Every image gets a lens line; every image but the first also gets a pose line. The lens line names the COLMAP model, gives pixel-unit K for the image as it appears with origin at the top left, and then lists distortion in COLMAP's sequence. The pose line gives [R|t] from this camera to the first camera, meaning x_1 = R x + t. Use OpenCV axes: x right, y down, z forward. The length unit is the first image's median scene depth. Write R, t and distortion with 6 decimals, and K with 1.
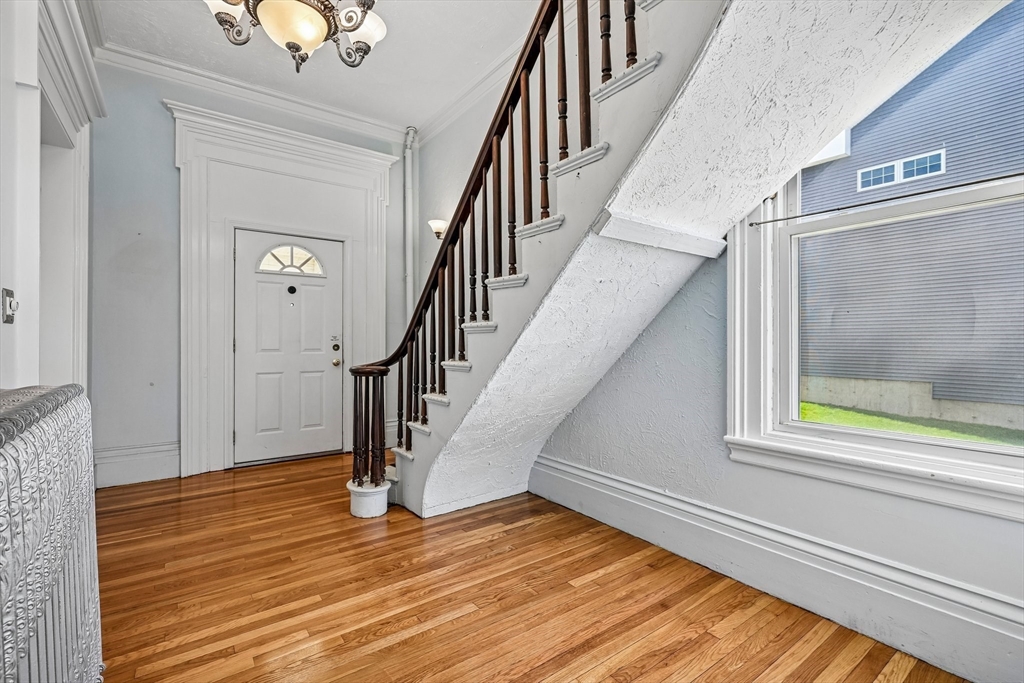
lens RADIAL K [[457.6, 0, 511.2], [0, 457.6, 341.3], [0, 0, 1]] dist [-0.000831, -0.000008]
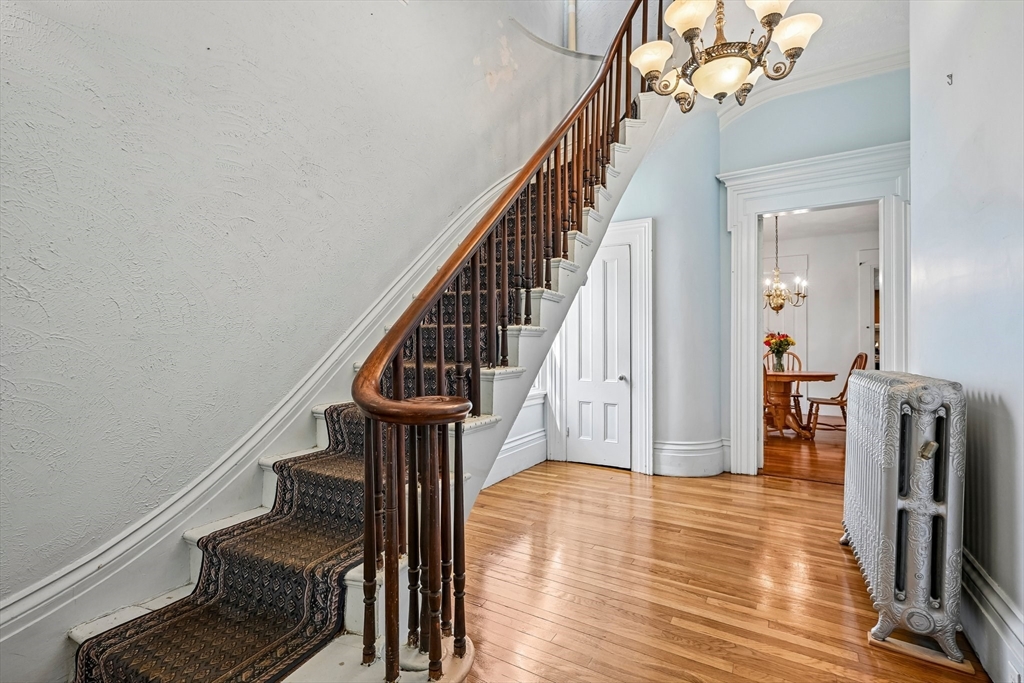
lens RADIAL K [[457.6, 0, 511.2], [0, 457.6, 341.3], [0, 0, 1]] dist [-0.000831, -0.000008]
pose [[-0.392085, 0.005697, 0.919911, -1.215876], [-0.003593, 0.999964, -0.007725, 0.000670], [-0.919922, -0.006334, -0.392051, 1.767132]]
